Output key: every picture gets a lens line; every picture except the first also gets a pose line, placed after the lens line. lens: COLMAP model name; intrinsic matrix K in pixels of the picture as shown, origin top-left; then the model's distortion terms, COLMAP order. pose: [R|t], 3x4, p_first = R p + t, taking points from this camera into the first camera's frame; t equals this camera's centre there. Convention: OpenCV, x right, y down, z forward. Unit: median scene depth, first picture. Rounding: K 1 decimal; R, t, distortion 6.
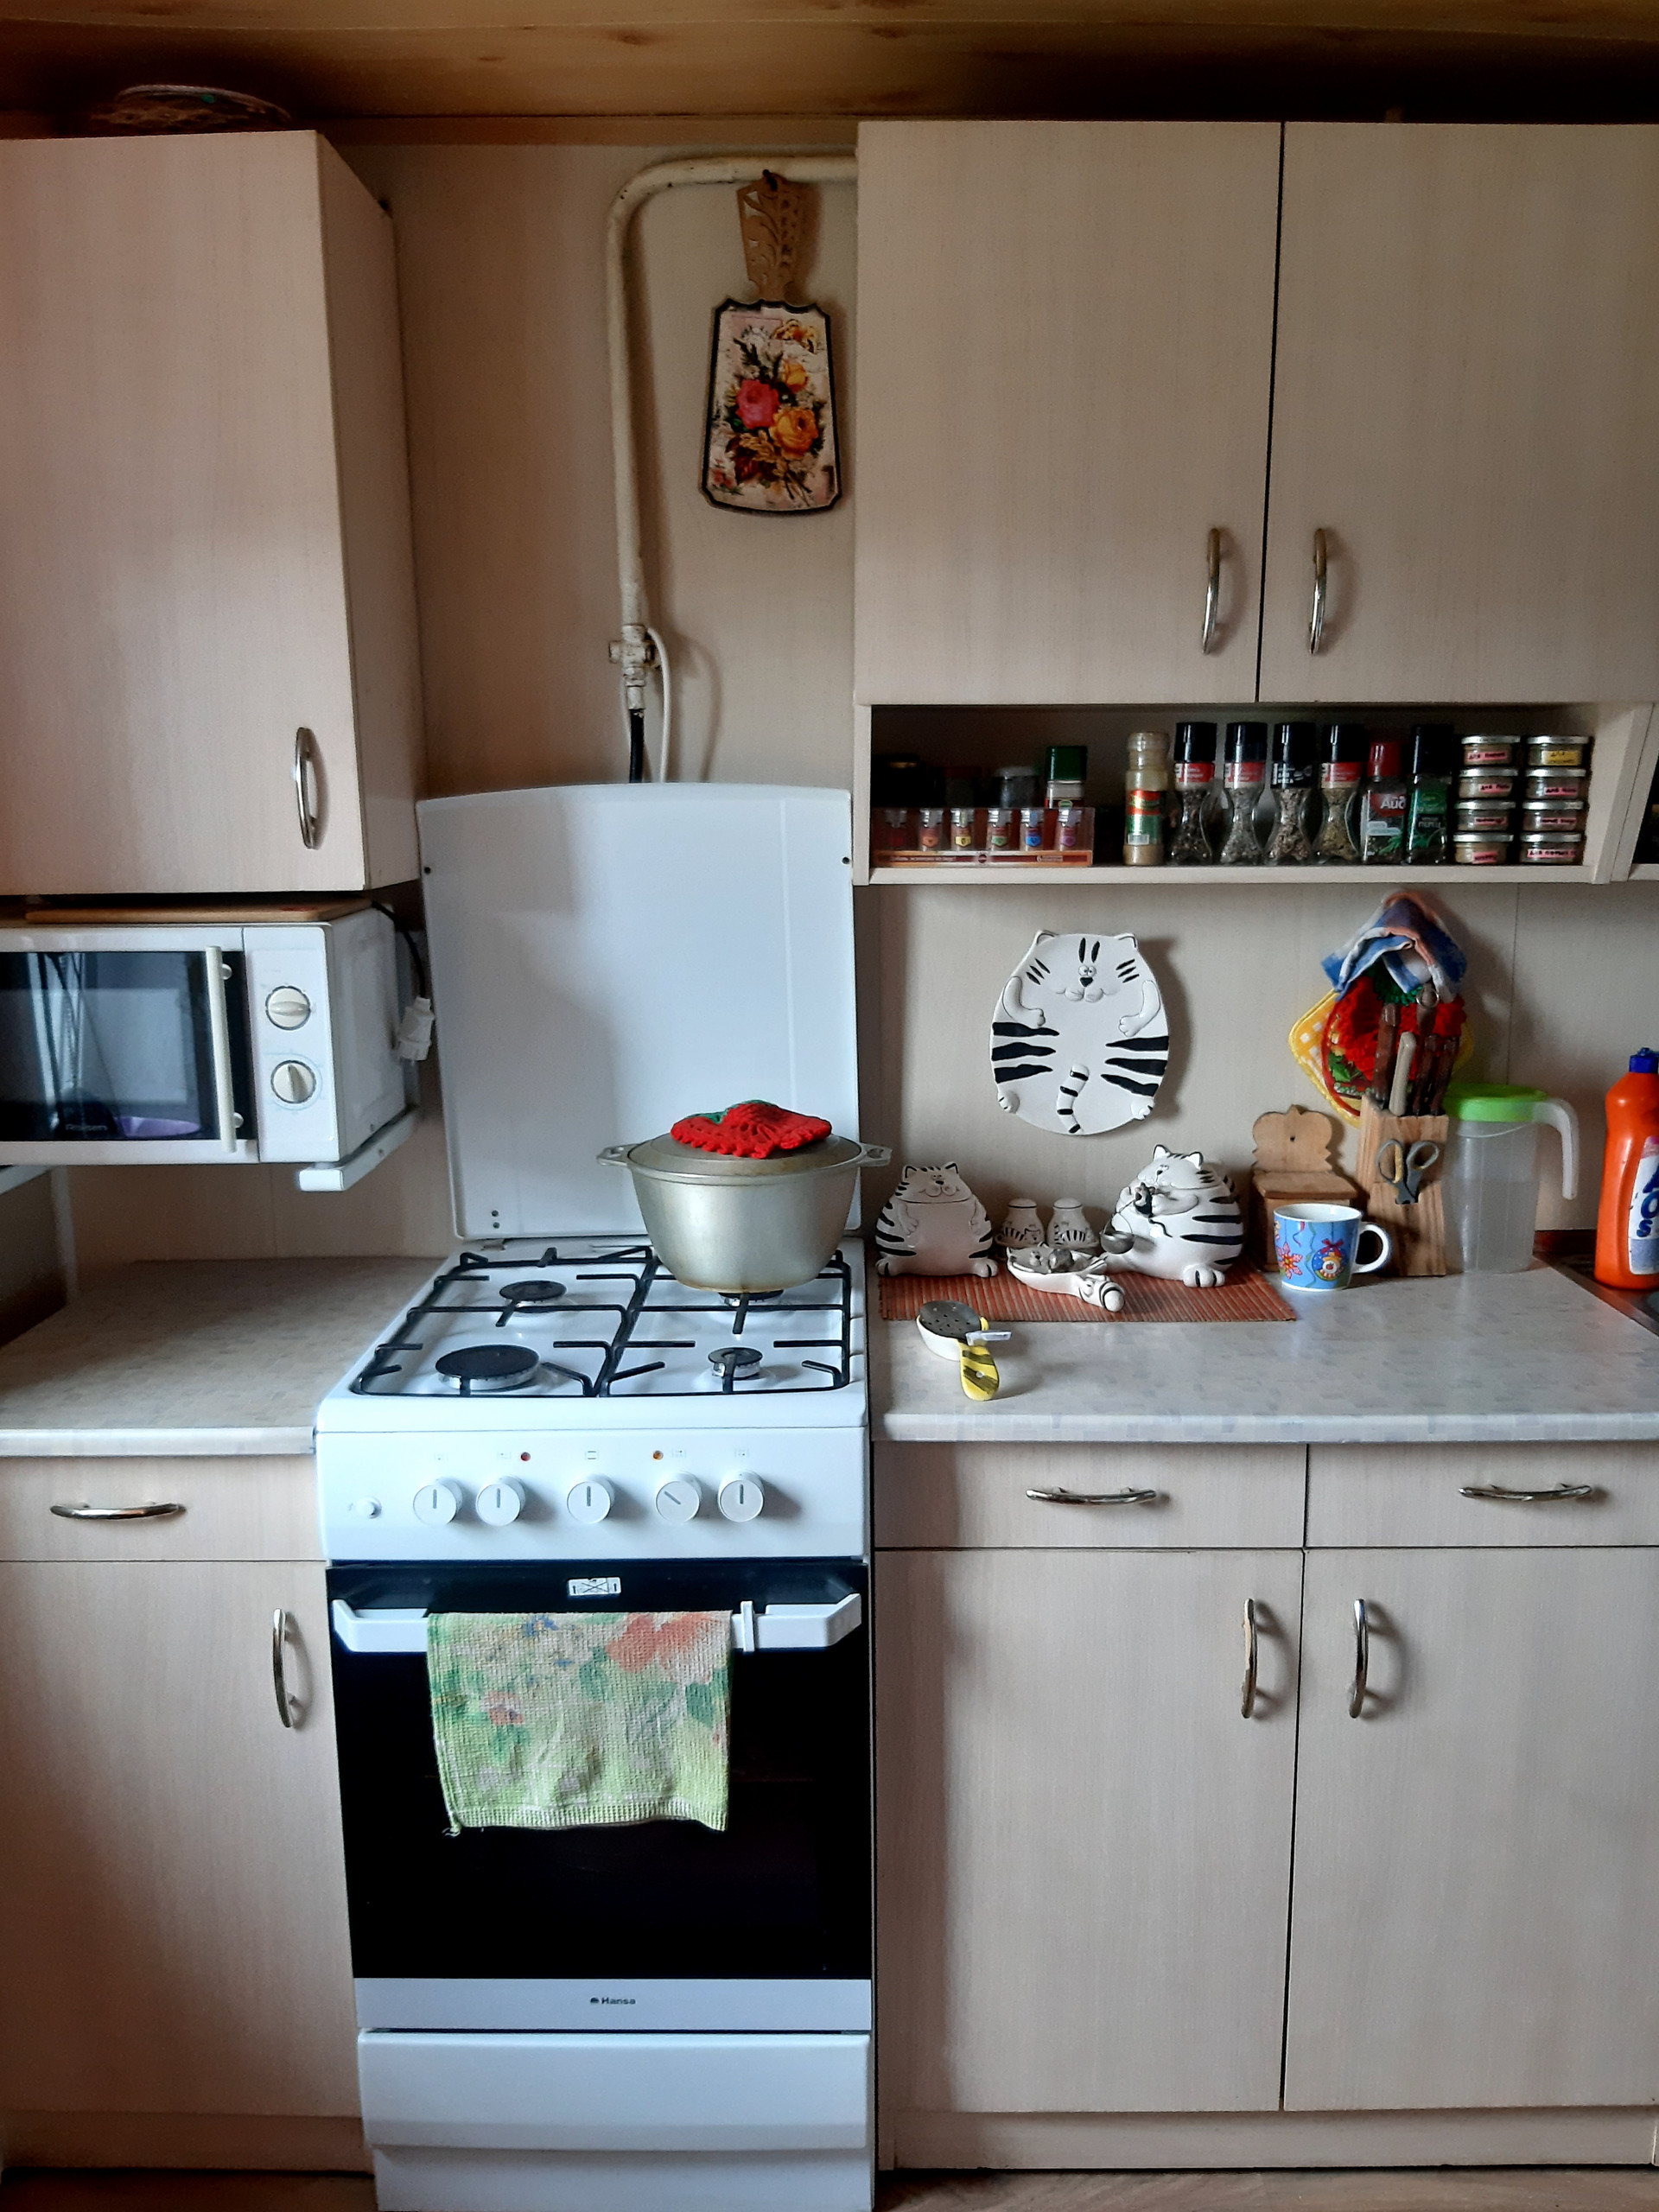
lens RADIAL K [[1740.0, 0, 815.5], [0, 1740.0, 1120.3], [0, 0, 1]] dist [0.140416, -0.387256]
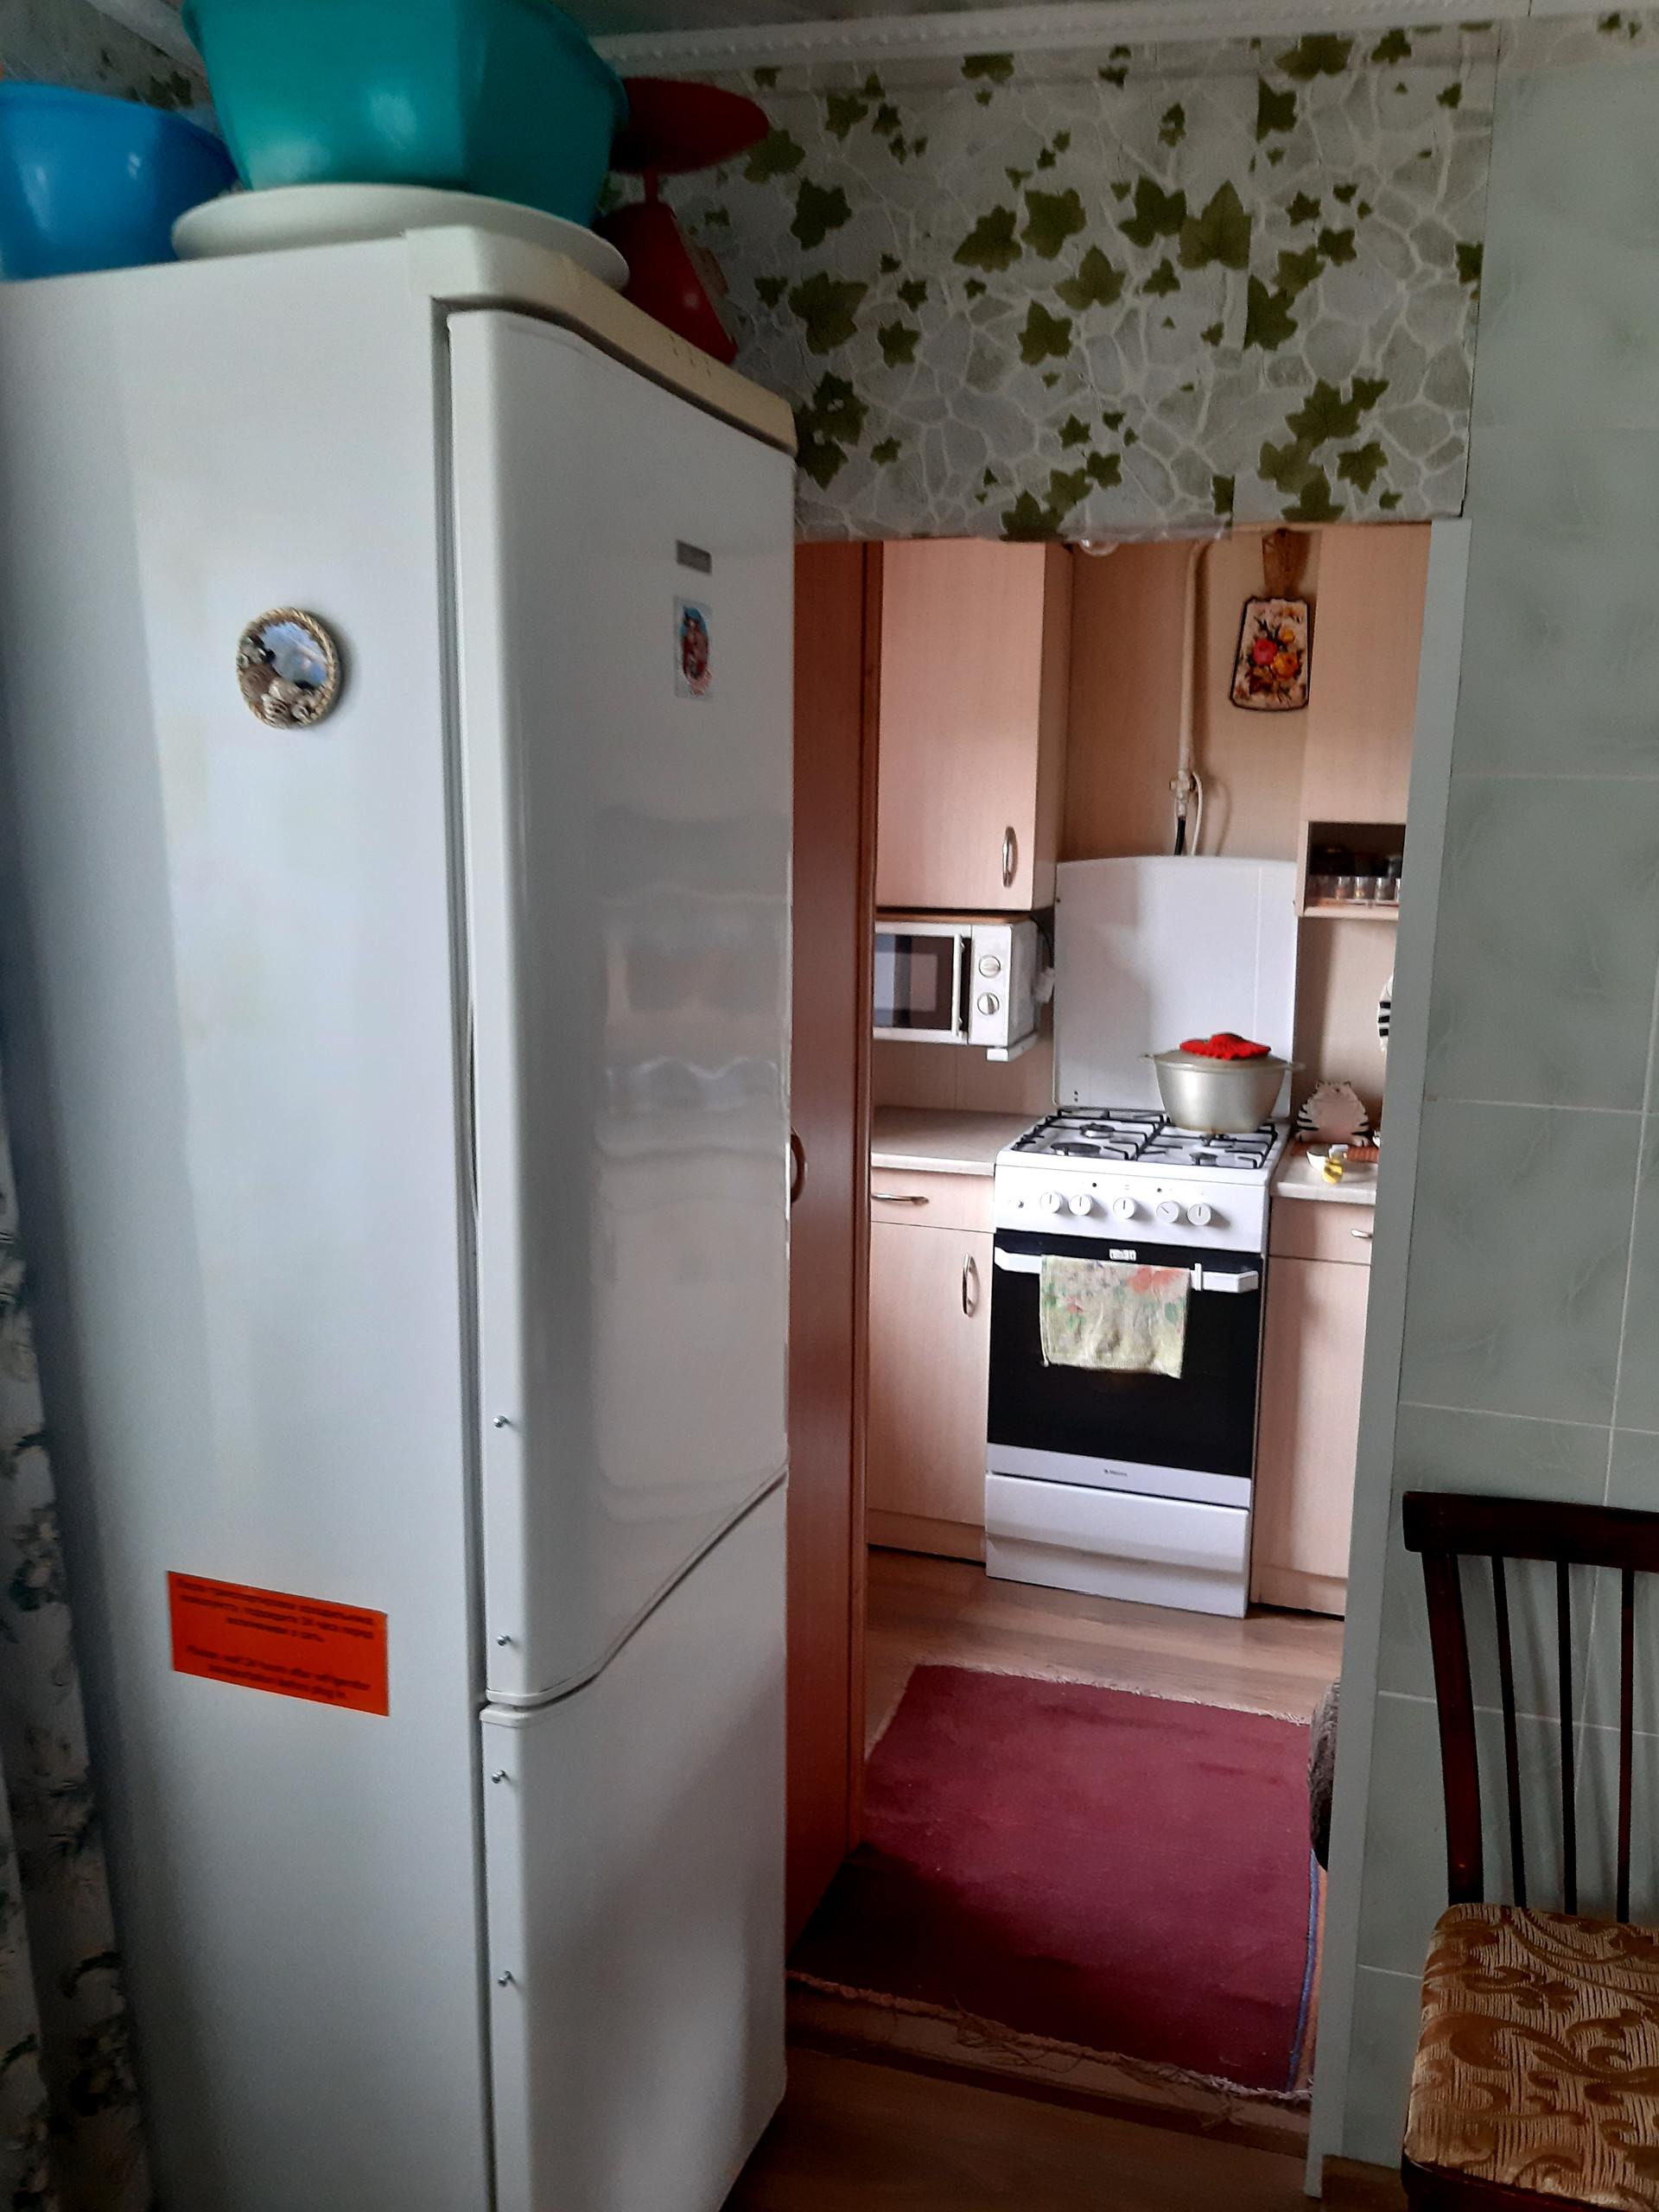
lens RADIAL K [[1740.0, 0, 815.5], [0, 1740.0, 1120.3], [0, 0, 1]] dist [0.140416, -0.387256]
pose [[0.952949, 0.078219, -0.292864, 0.104427], [-0.083667, 0.996475, -0.006102, 0.137579], [0.291354, 0.030318, 0.956135, -0.942445]]
